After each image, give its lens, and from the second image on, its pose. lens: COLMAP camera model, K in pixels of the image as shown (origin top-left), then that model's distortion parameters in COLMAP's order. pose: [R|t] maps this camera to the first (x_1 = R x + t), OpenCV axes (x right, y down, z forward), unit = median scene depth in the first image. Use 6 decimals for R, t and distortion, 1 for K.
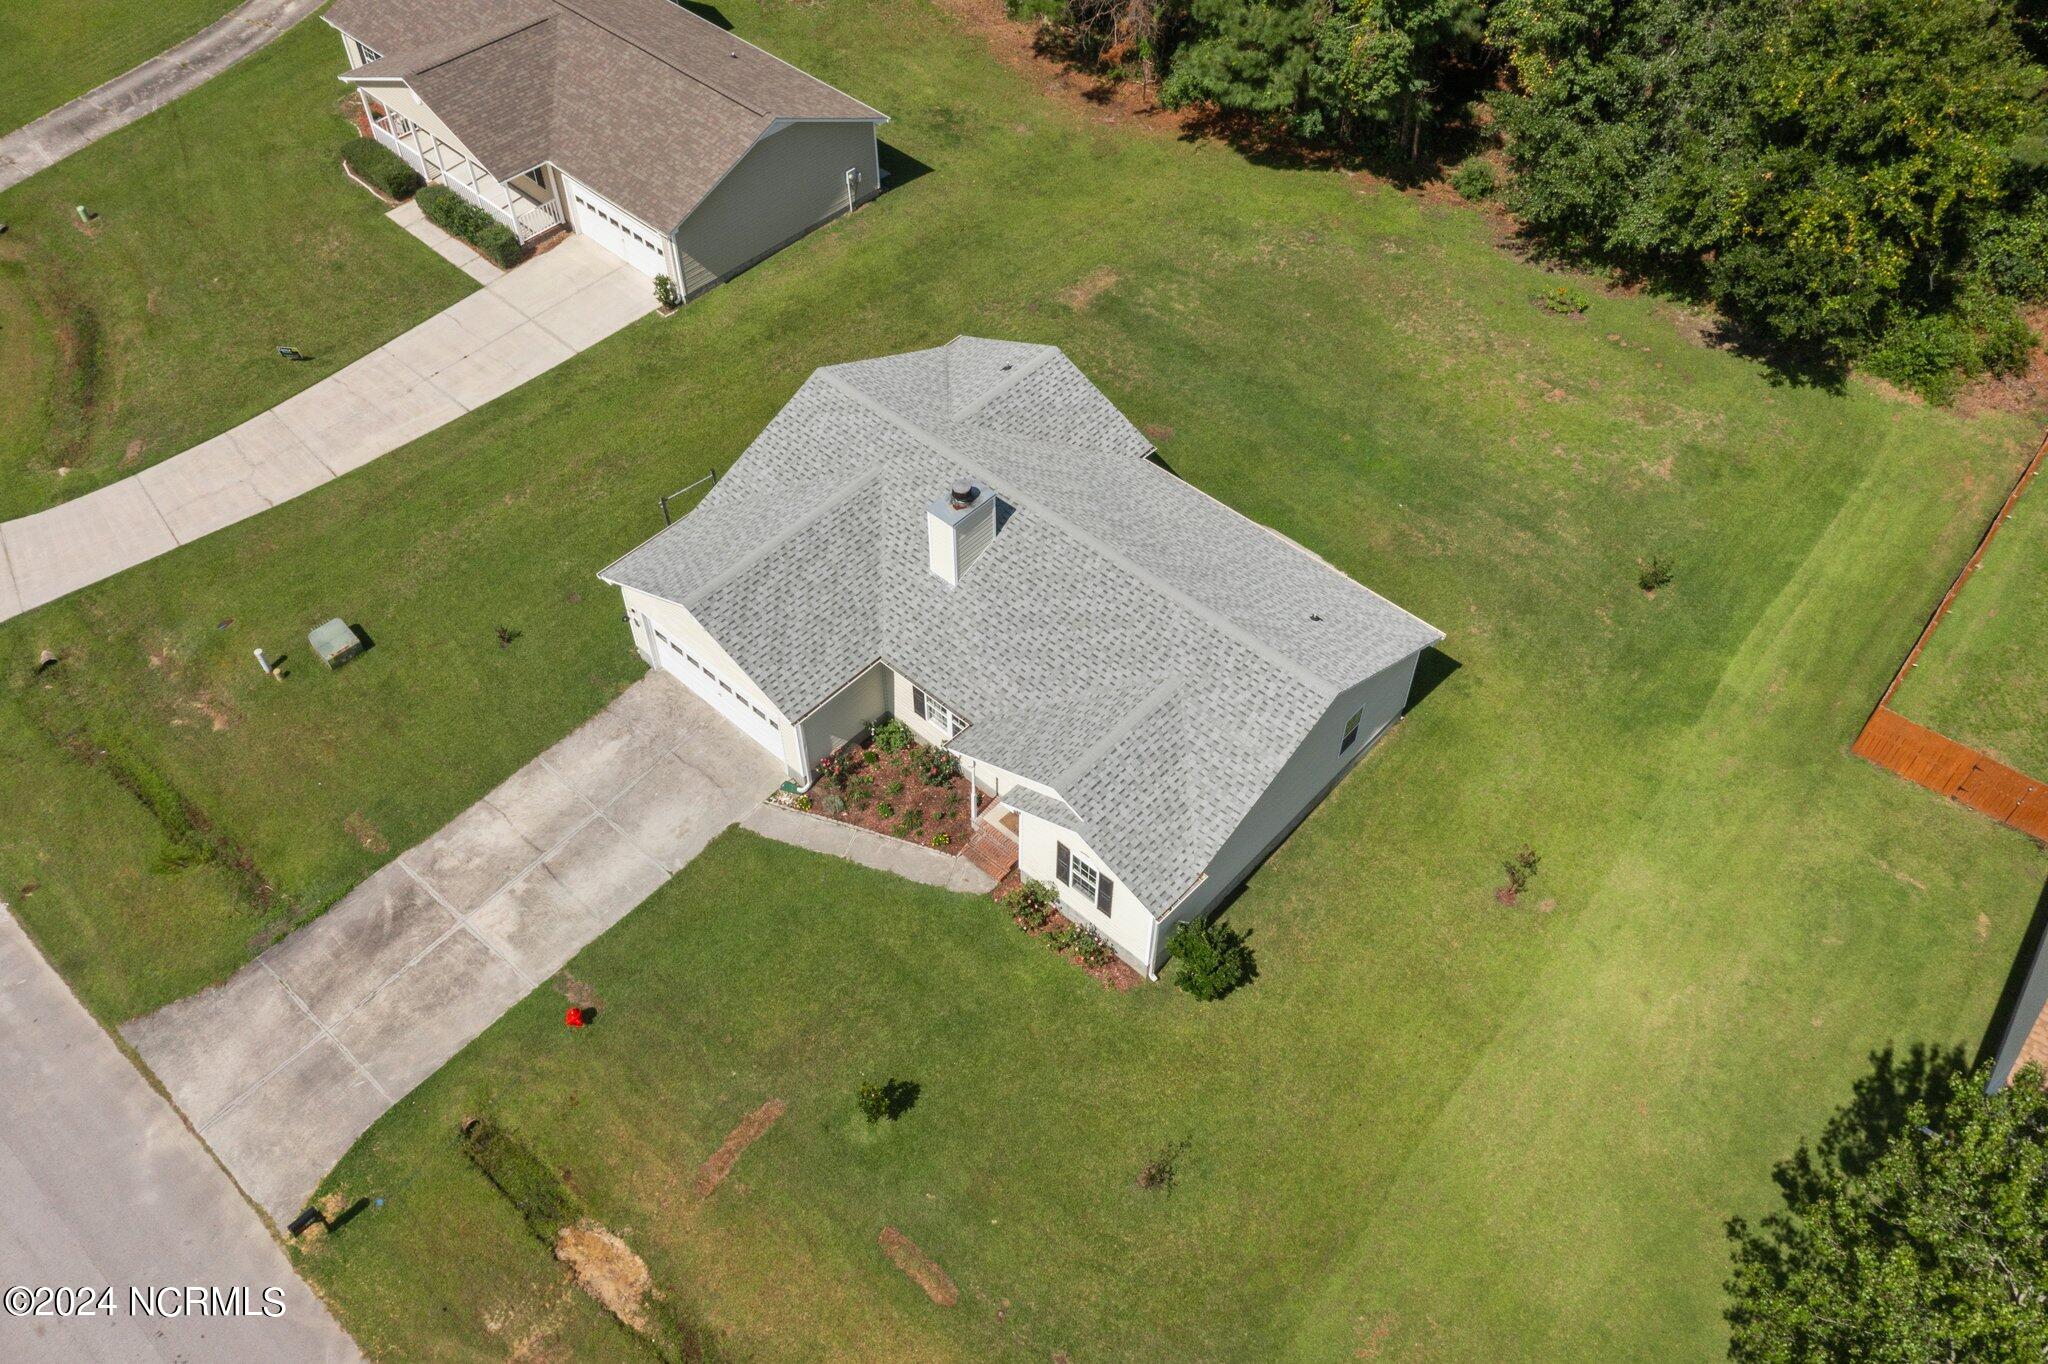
lens RADIAL K [[1627.2, 0, 1020.1], [0, 1627.2, 687.2], [0, 0, 1]] dist [-0.004269, 0.004028]
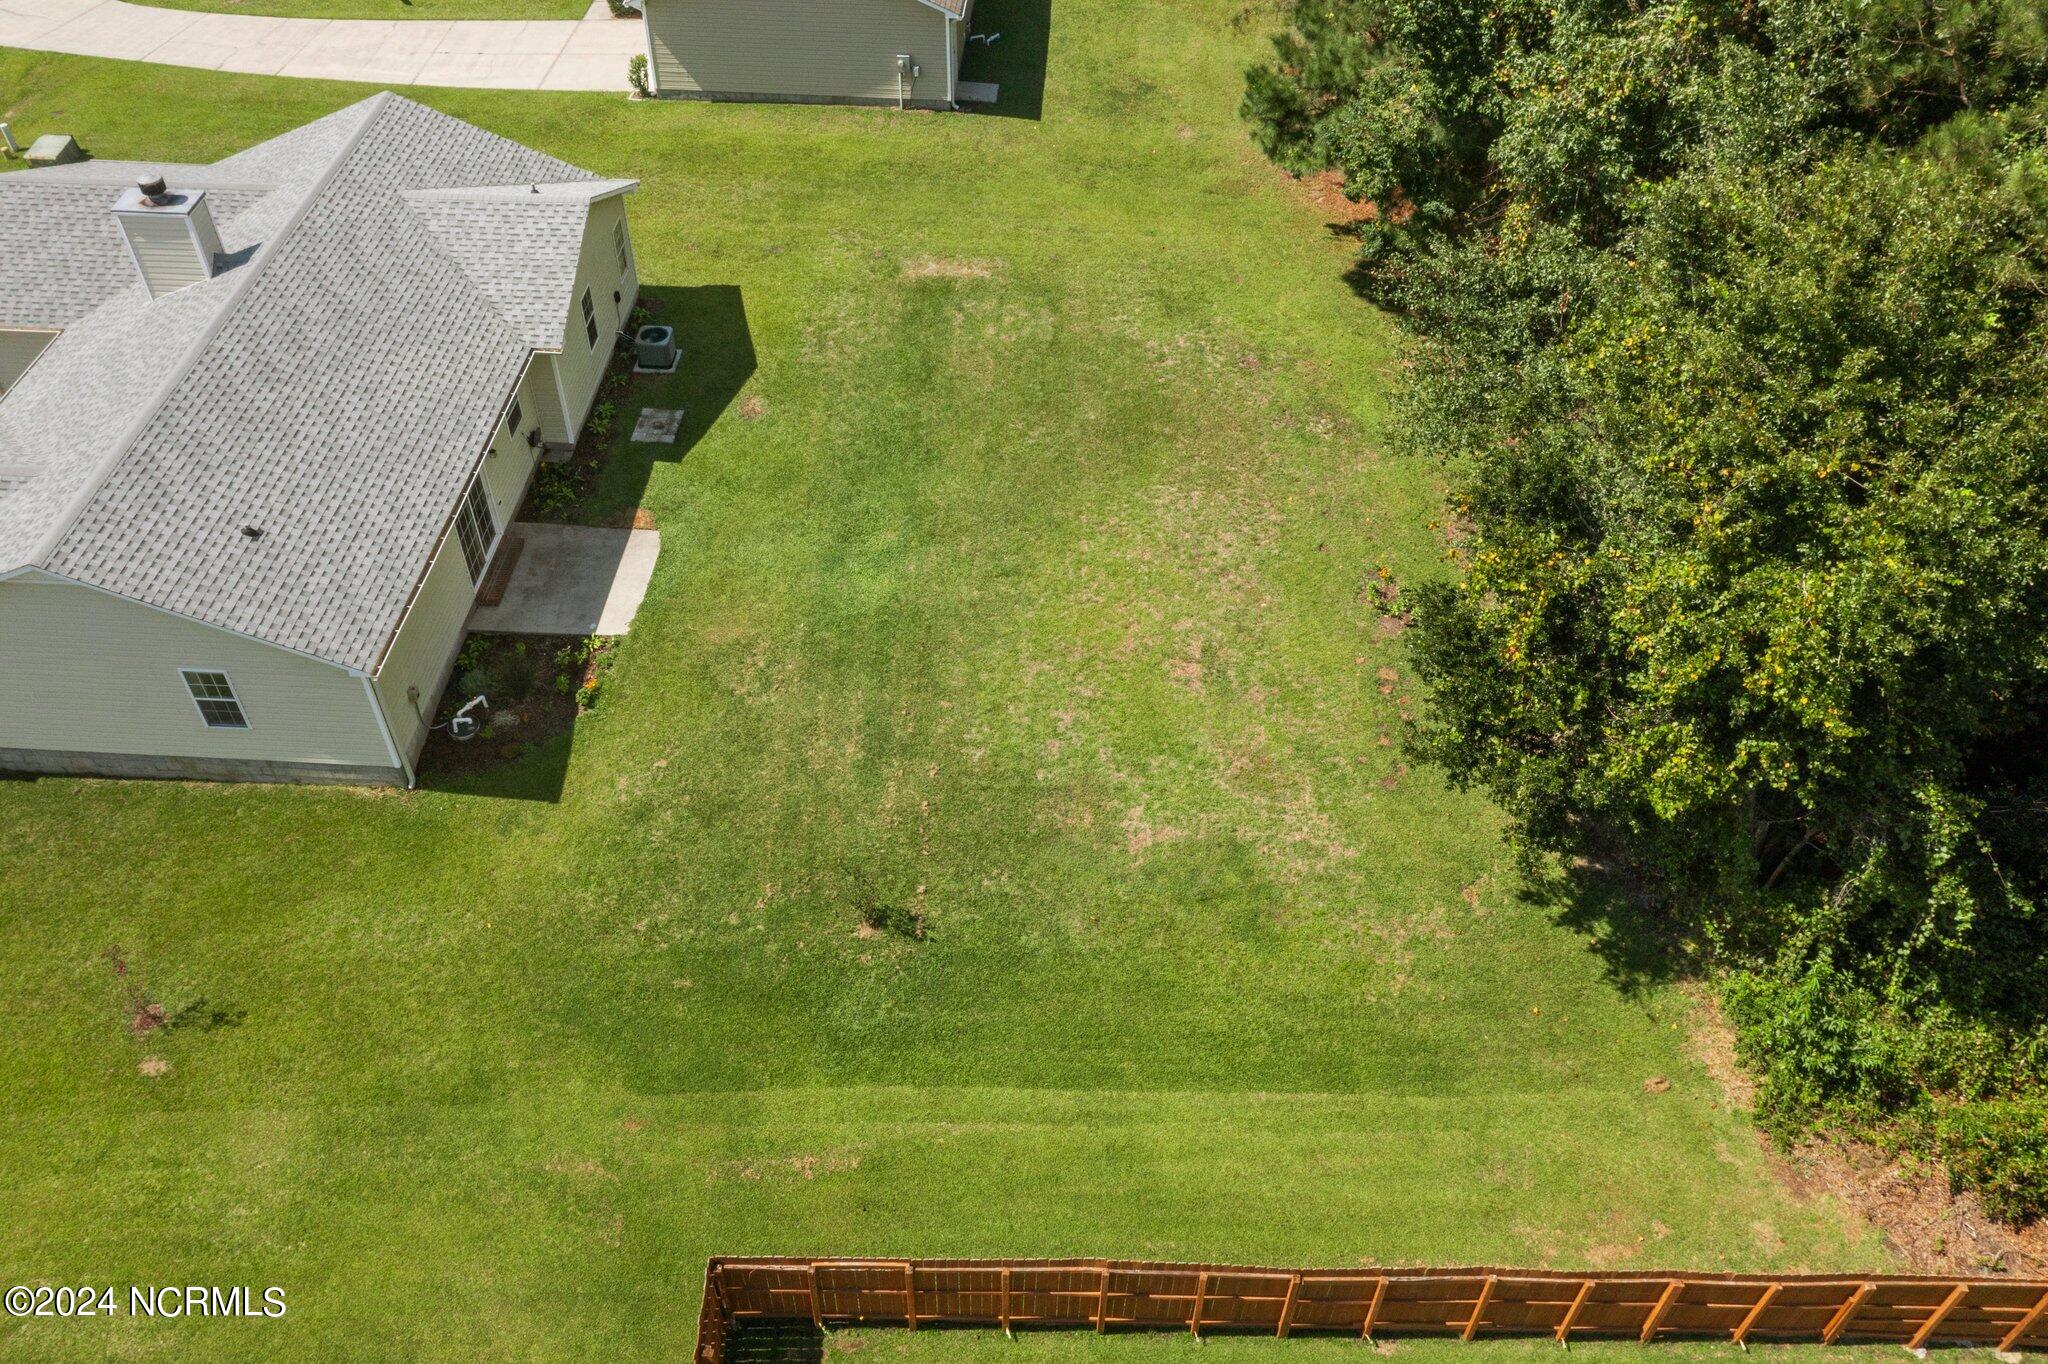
lens RADIAL K [[1627.7, 0, 1009.2], [0, 1627.7, 682.6], [0, 0, 1]] dist [-0.004103, 0.009106]
pose [[0.631202, 0.545422, -0.551451, 0.728695], [-0.592932, 0.797667, 0.110264, -0.235815], [0.500015, 0.257374, 0.826888, 0.530011]]
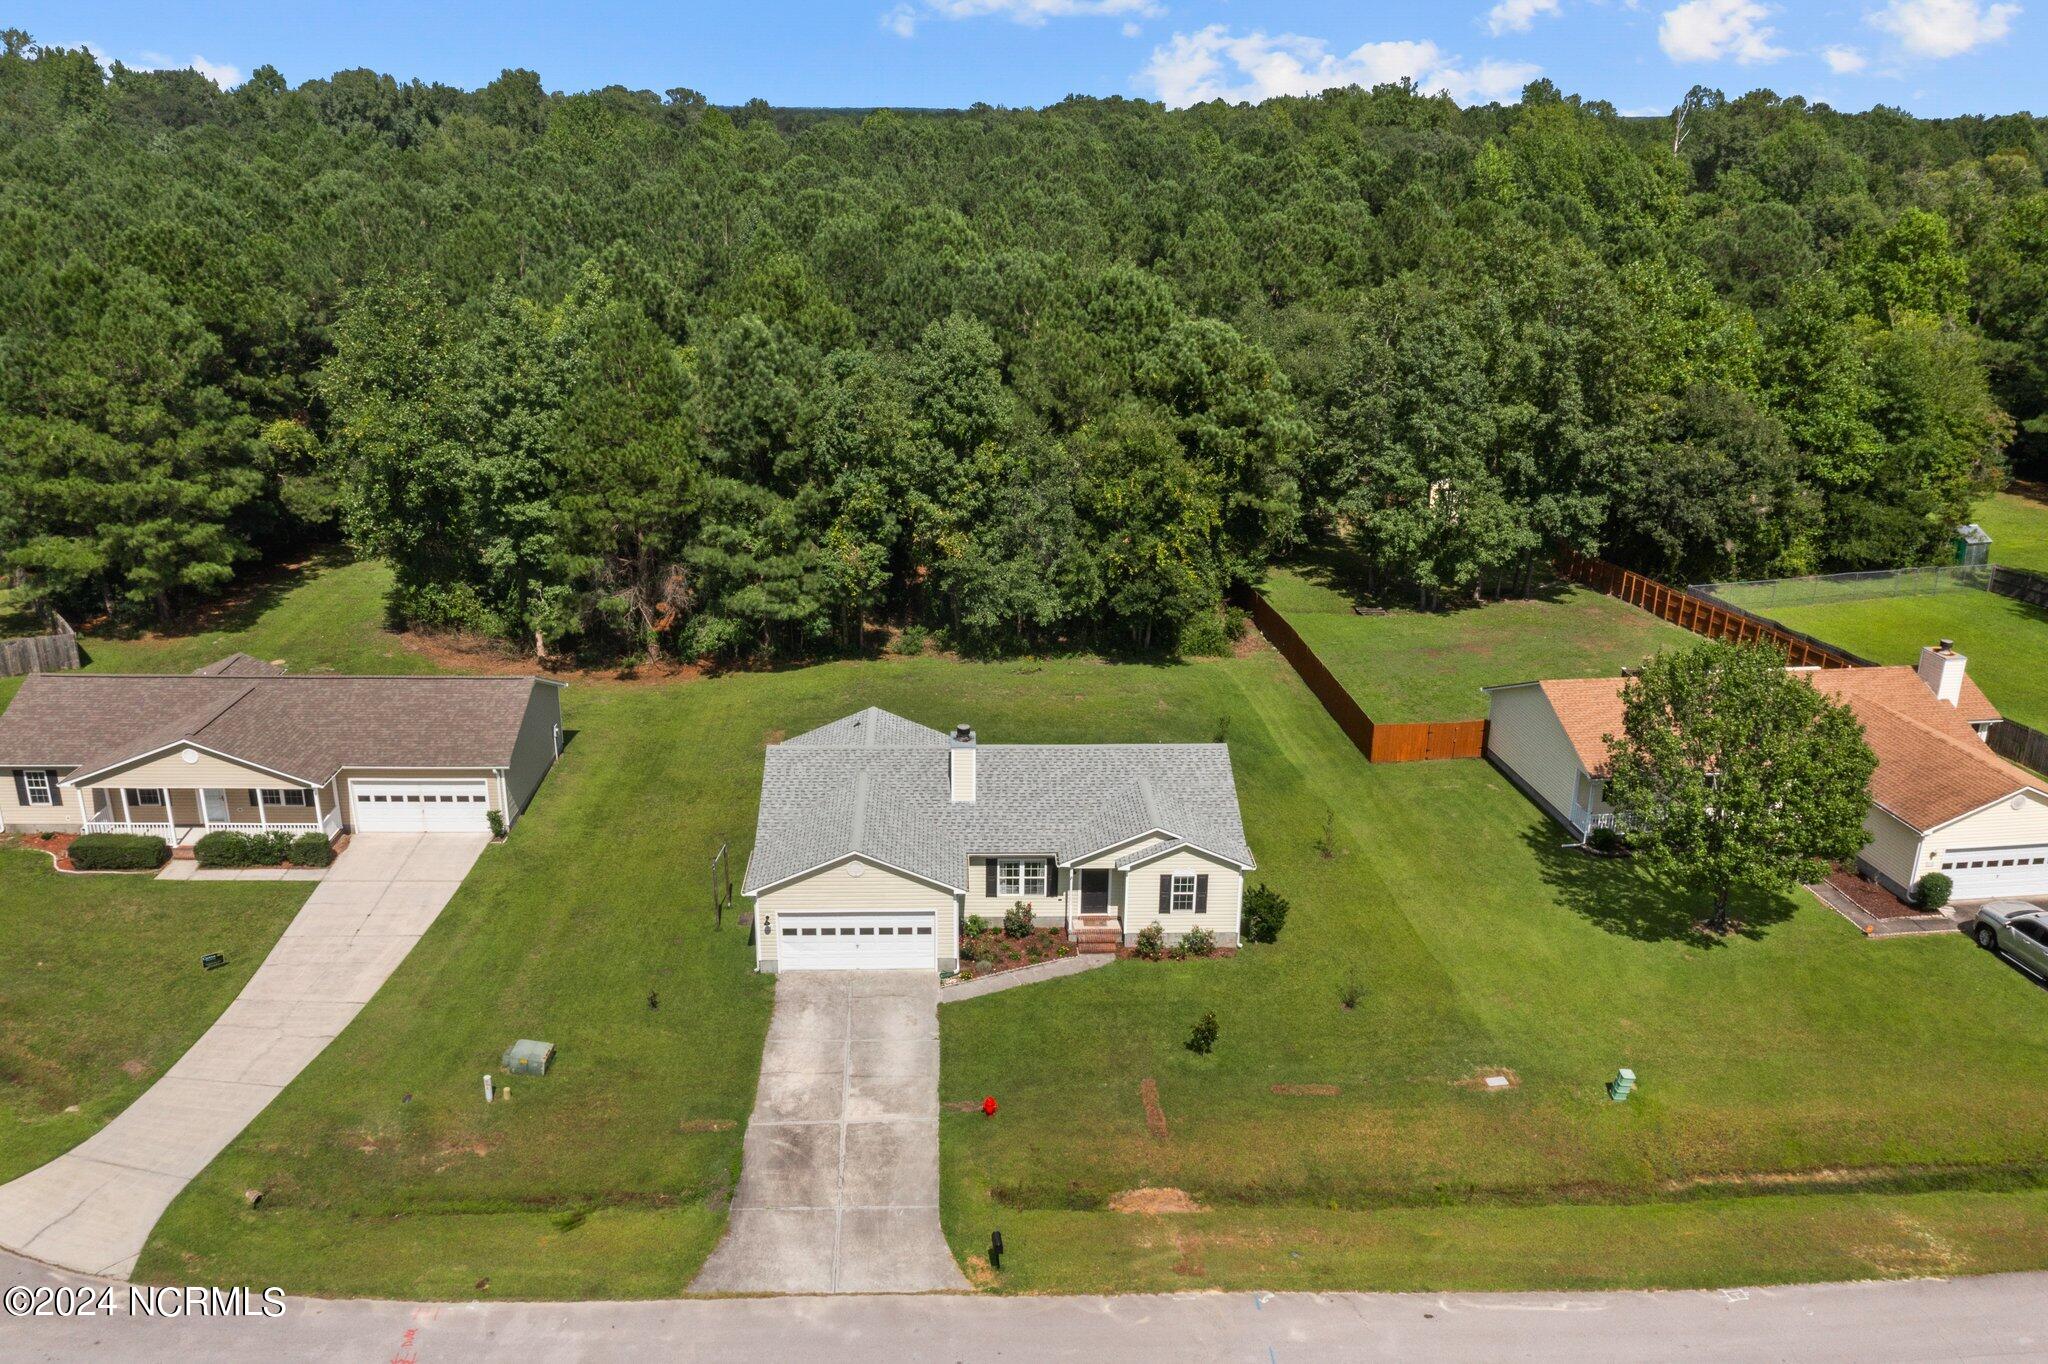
lens RADIAL K [[1627.7, 0, 1025.6], [0, 1627.7, 678.5], [0, 0, 1]] dist [-0.004103, 0.009106]
pose [[0.708402, -0.227158, 0.668256, -0.868079], [0.527358, 0.799621, -0.287227, 0.264920], [-0.469106, 0.555883, 0.686247, -0.071017]]
